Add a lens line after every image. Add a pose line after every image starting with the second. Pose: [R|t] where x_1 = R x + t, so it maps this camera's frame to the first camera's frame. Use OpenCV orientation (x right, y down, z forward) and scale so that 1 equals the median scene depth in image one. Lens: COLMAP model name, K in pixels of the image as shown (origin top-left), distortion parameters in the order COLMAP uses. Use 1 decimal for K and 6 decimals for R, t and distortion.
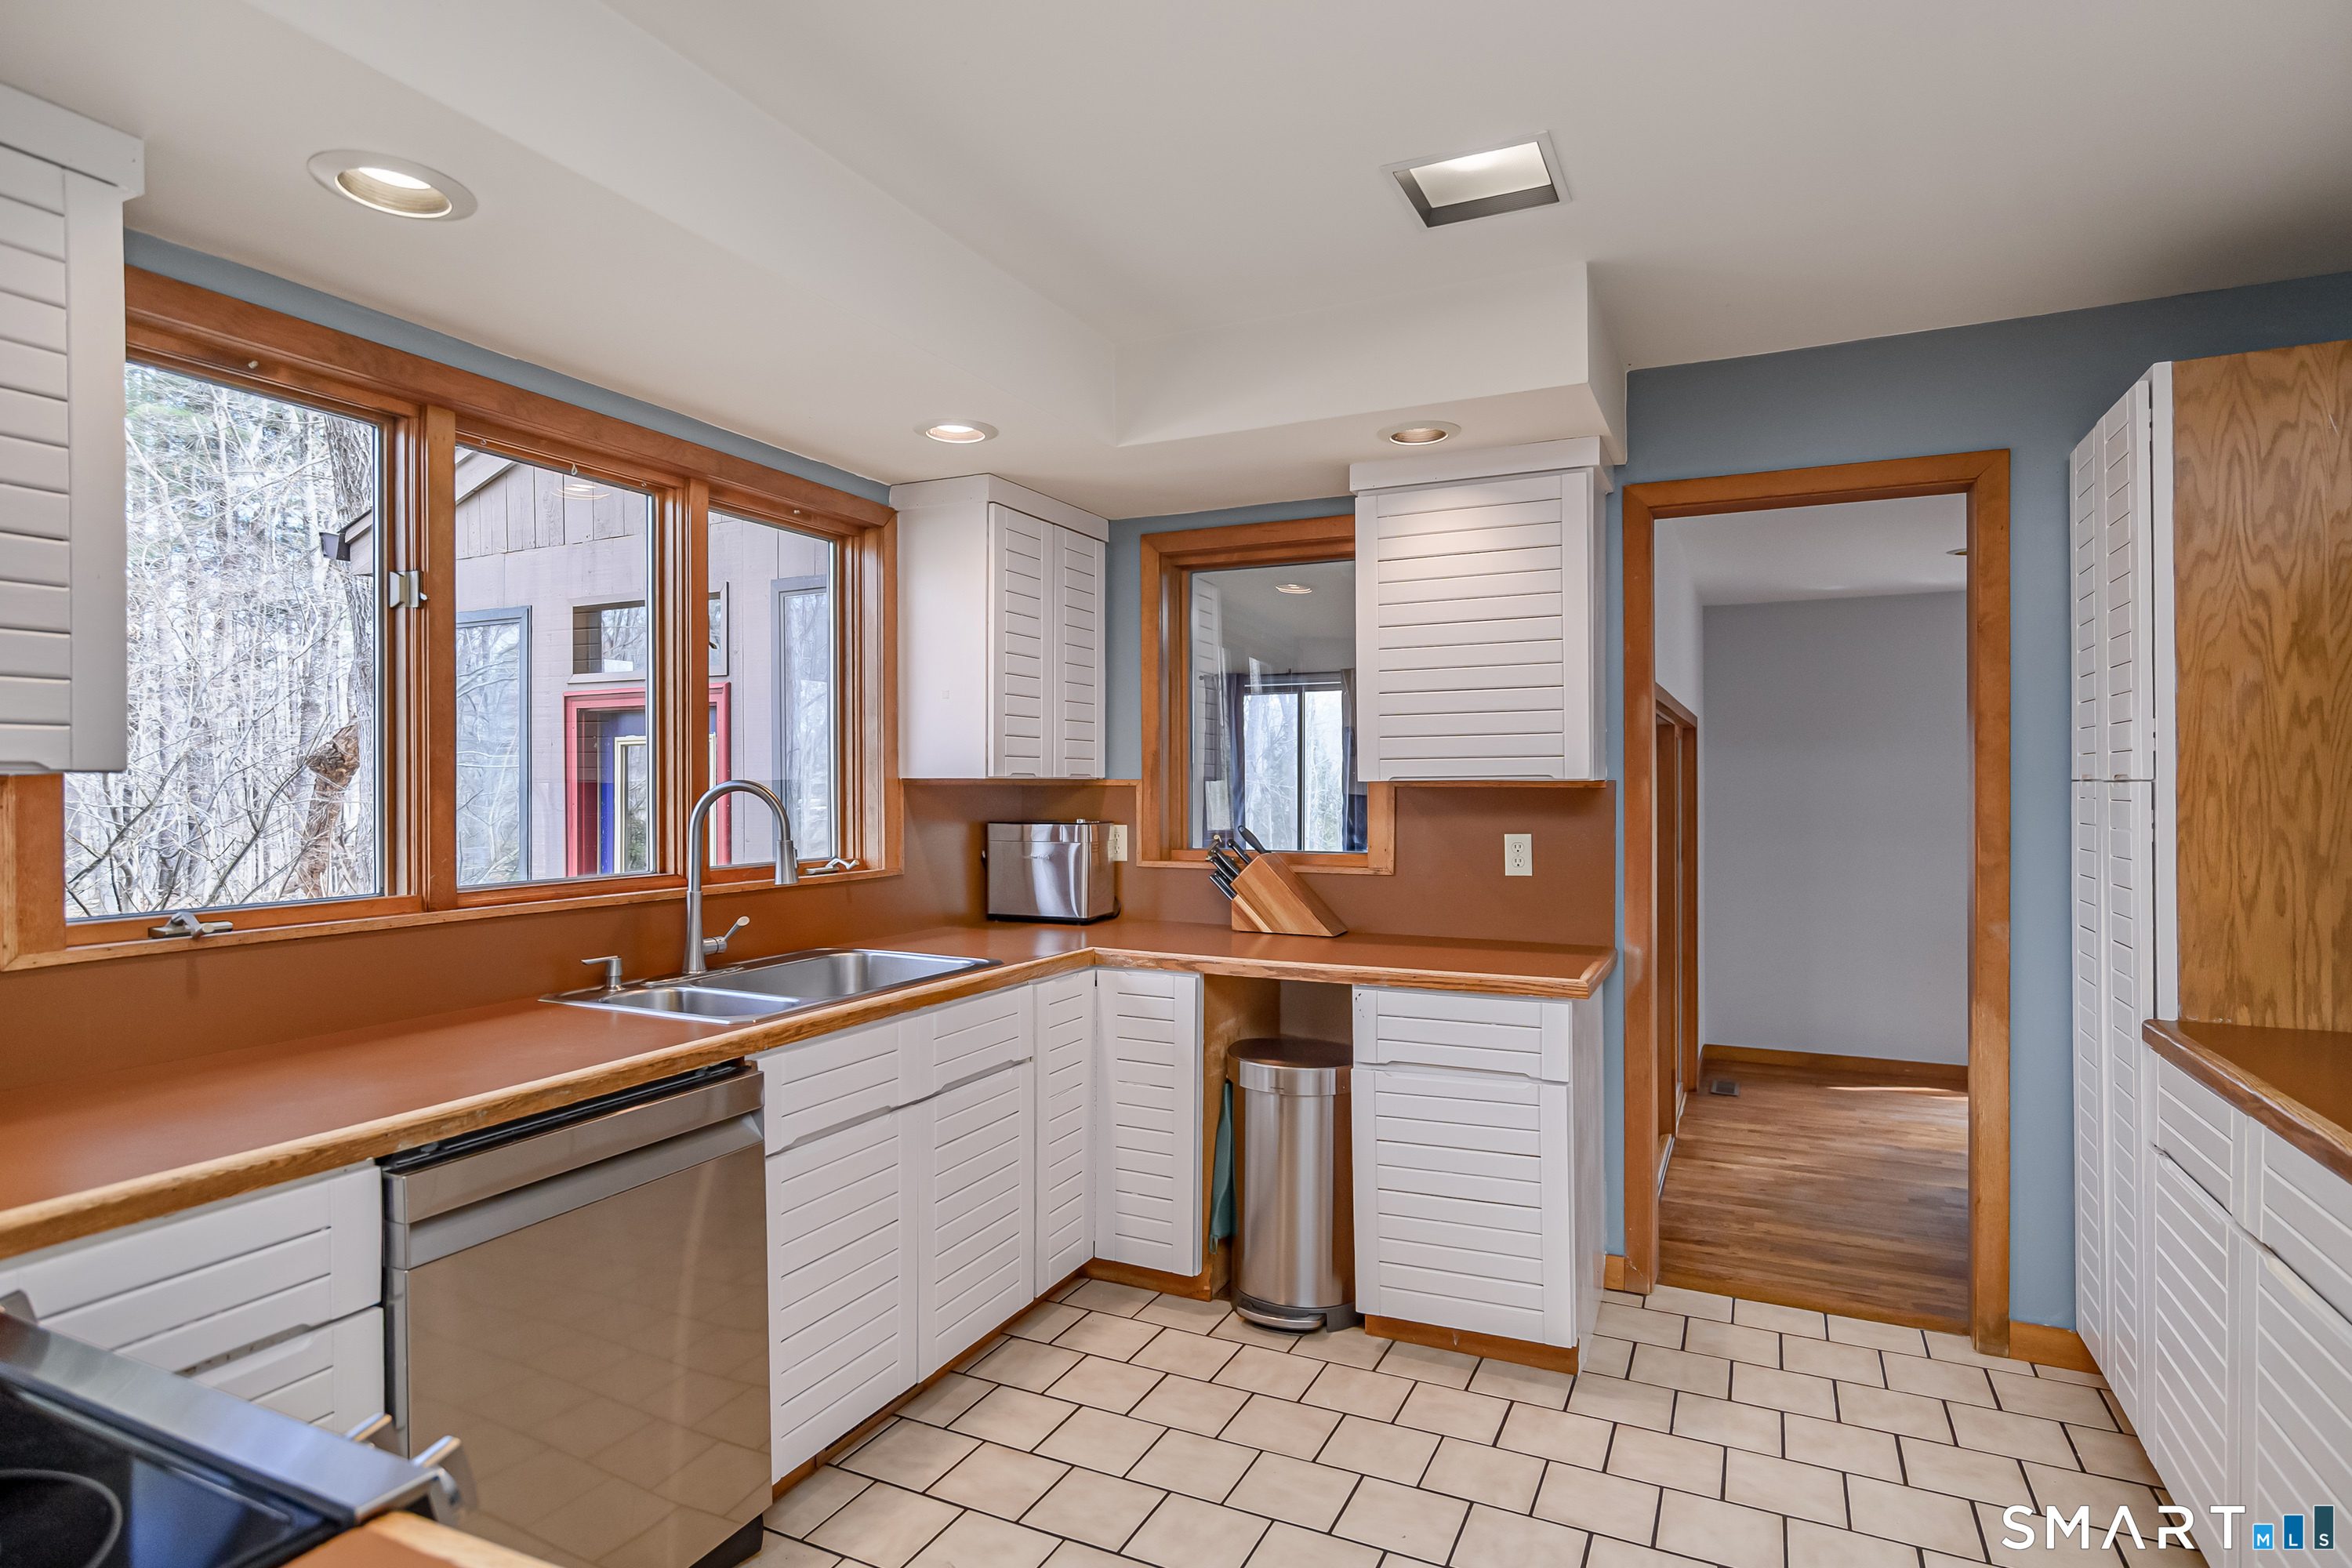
lens RADIAL K [[1192.3, 0, 1172.4], [0, 1192.3, 775.8], [0, 0, 1]] dist [0.013652, 0.000363]
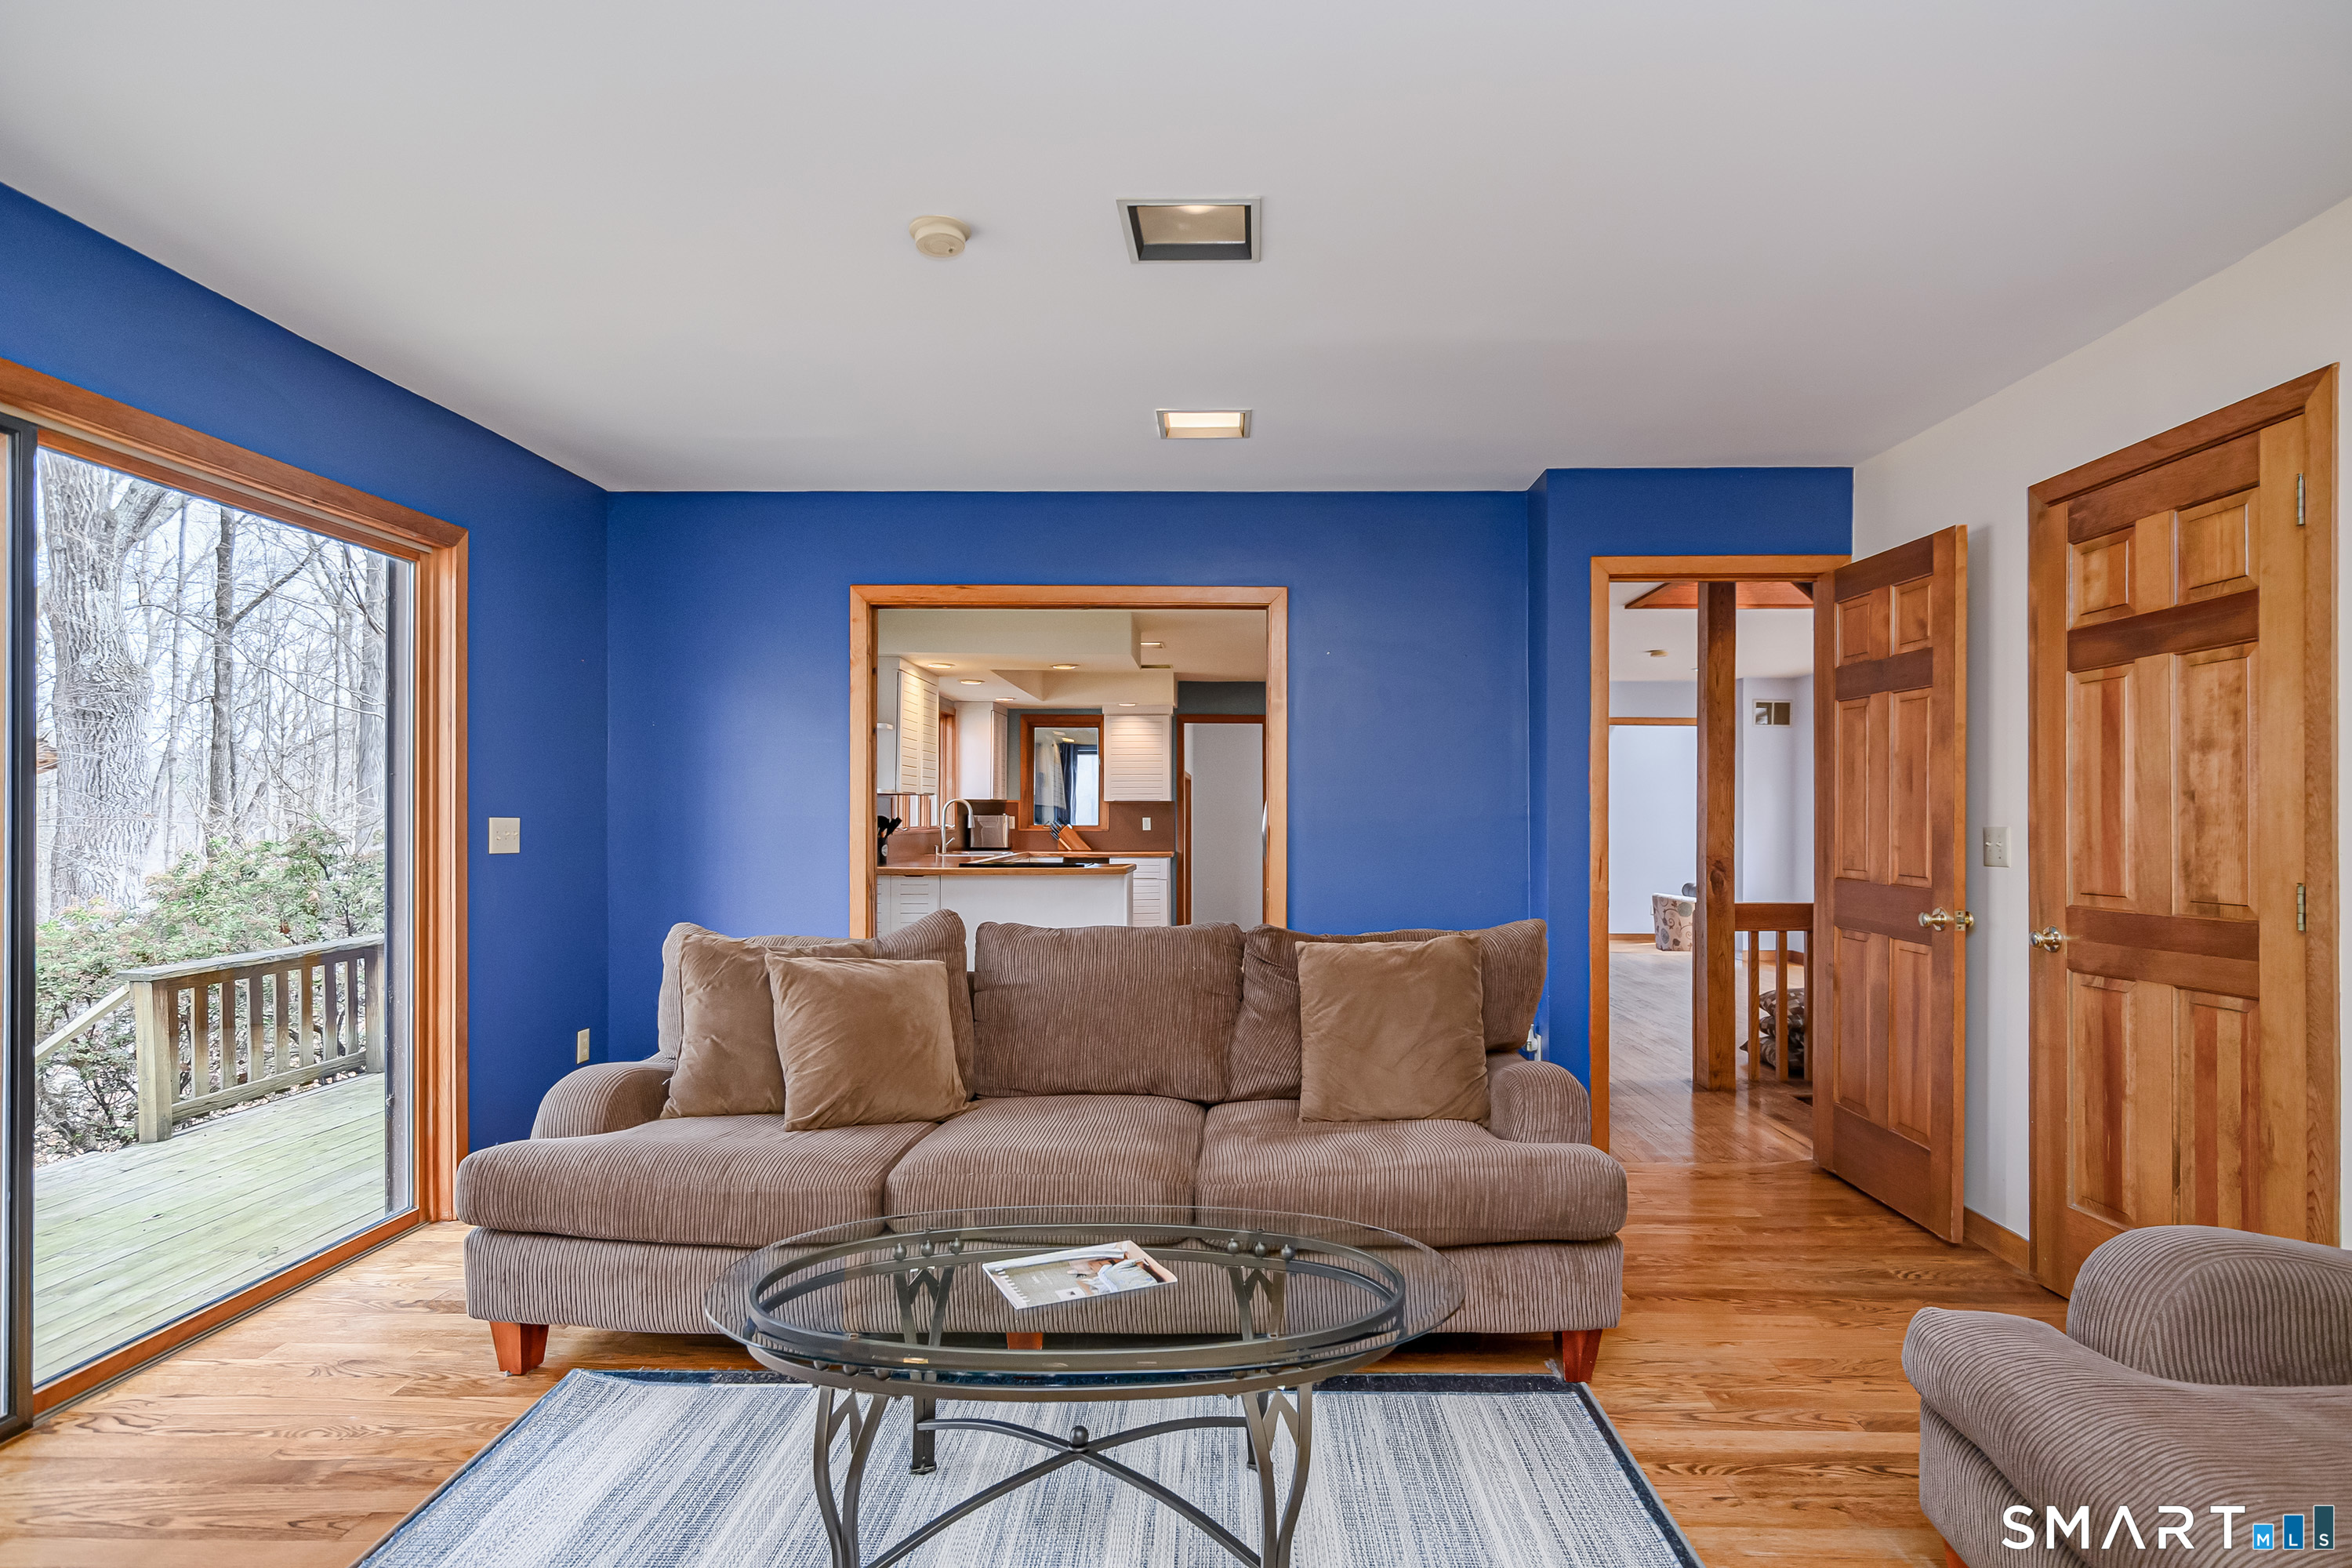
lens RADIAL K [[1221.1, 0, 1186.7], [0, 1221.1, 793.8], [0, 0, 1]] dist [-0.002523, 0.000436]
pose [[0.909104, 0.011123, 0.416421, -1.072828], [-0.006514, 0.999901, -0.012487, 0.026286], [-0.416519, 0.008640, 0.909086, -2.227934]]
